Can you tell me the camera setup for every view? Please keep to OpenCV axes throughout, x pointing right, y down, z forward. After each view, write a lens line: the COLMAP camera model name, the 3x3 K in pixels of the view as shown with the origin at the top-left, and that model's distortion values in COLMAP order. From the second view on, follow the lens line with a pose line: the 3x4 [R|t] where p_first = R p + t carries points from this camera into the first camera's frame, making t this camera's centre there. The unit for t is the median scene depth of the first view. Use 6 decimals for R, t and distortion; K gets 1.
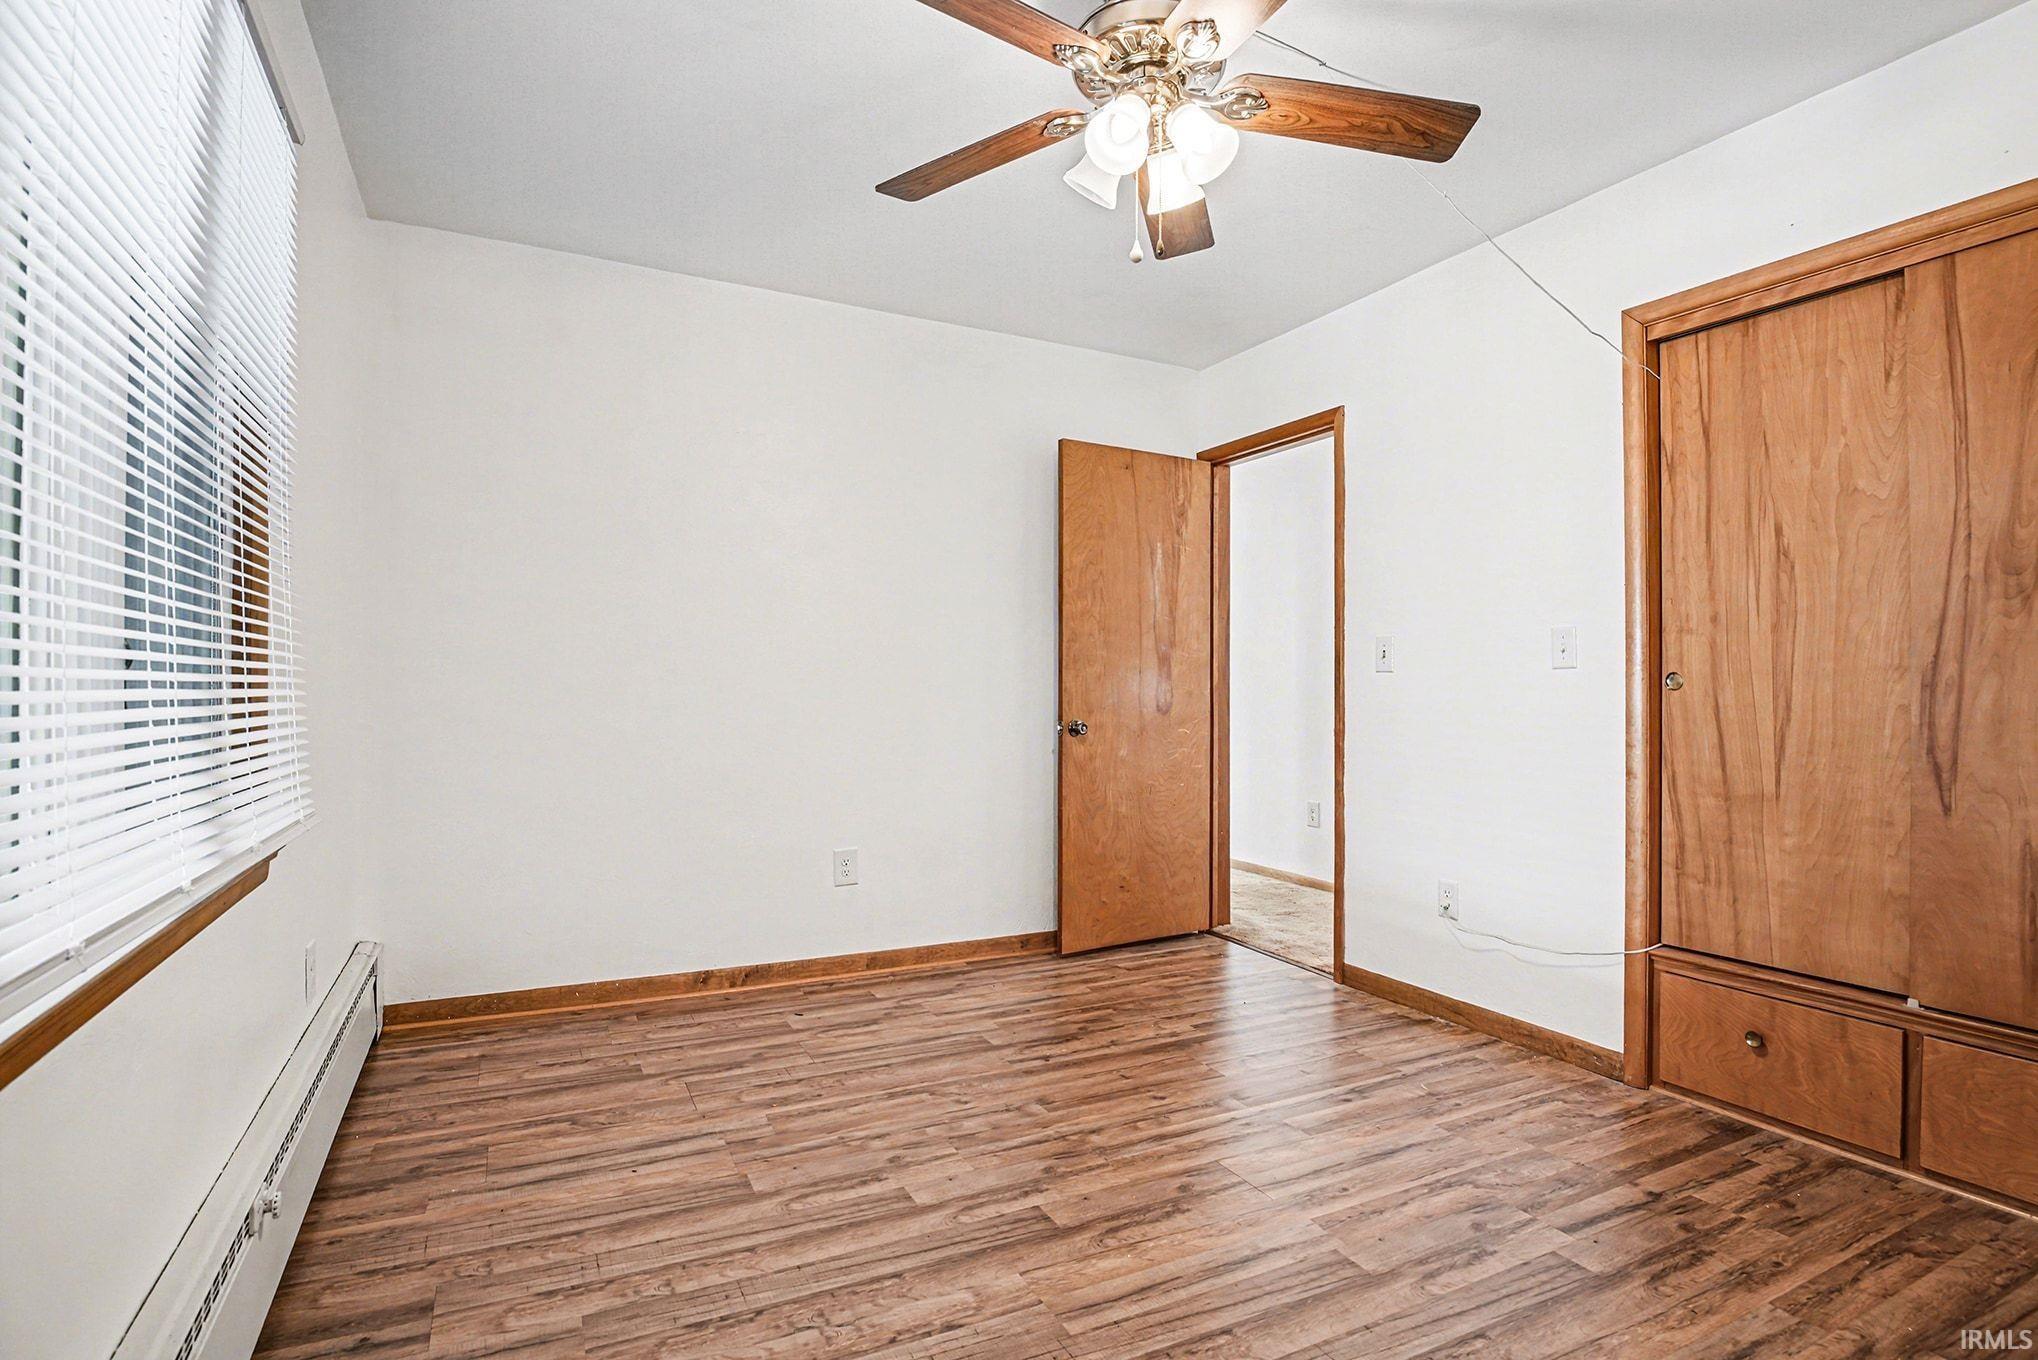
lens RADIAL K [[1008.1, 0, 1031.9], [0, 1008.1, 671.2], [0, 0, 1]] dist [-0.000957, -0.021780]
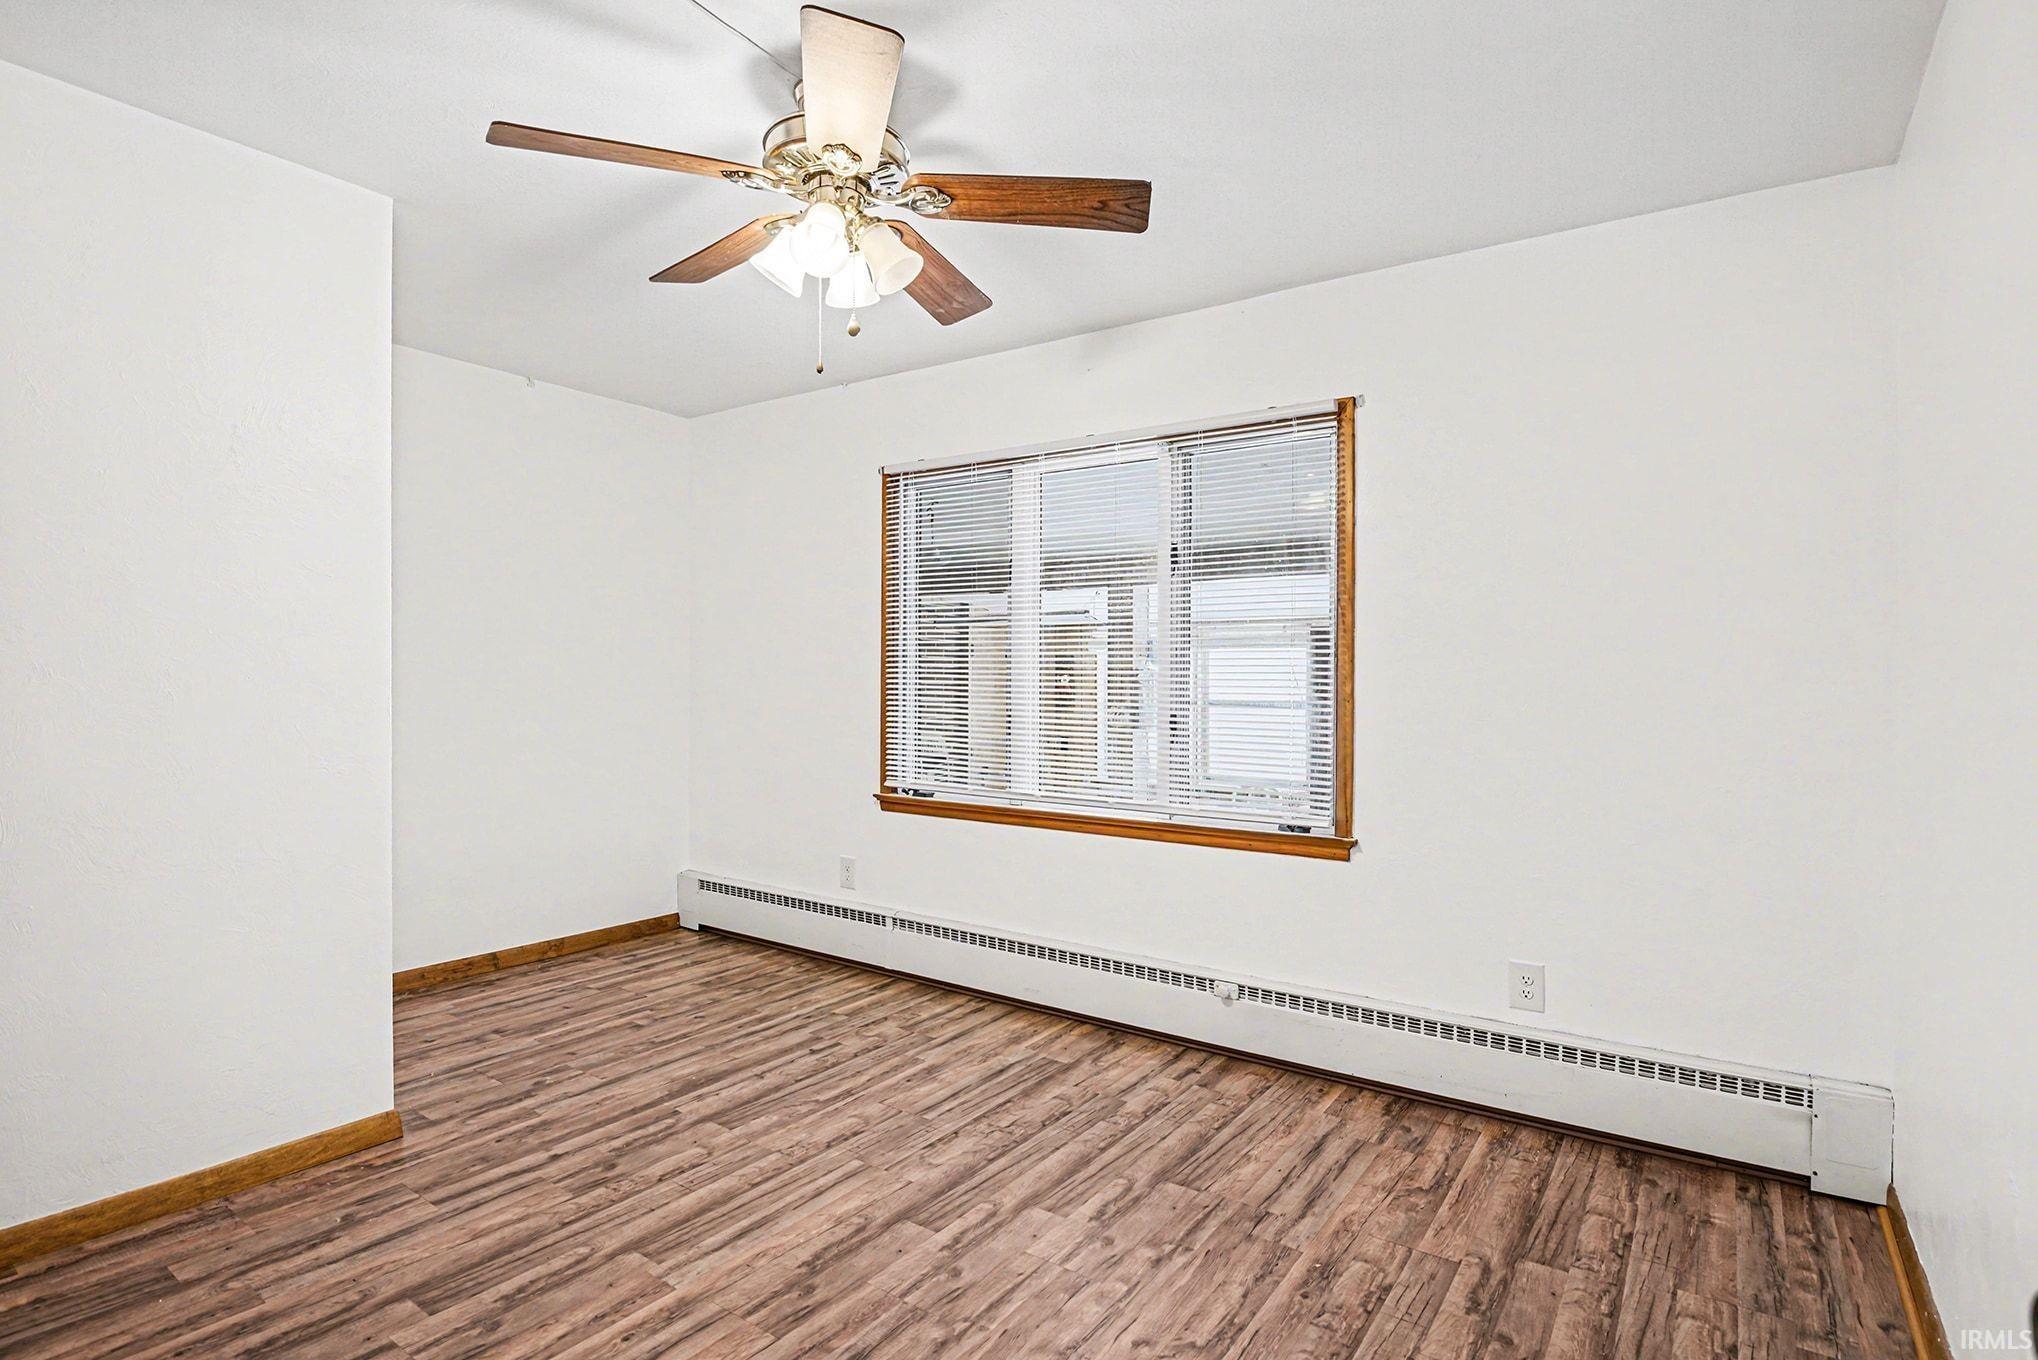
lens RADIAL K [[1008.1, 0, 1031.9], [0, 1008.1, 671.2], [0, 0, 1]] dist [-0.000957, -0.021780]
pose [[-0.883902, -0.024881, -0.467010, 0.418446], [-0.009157, 0.999313, -0.035909, -0.033205], [0.467582, -0.027464, -0.883523, 1.938217]]
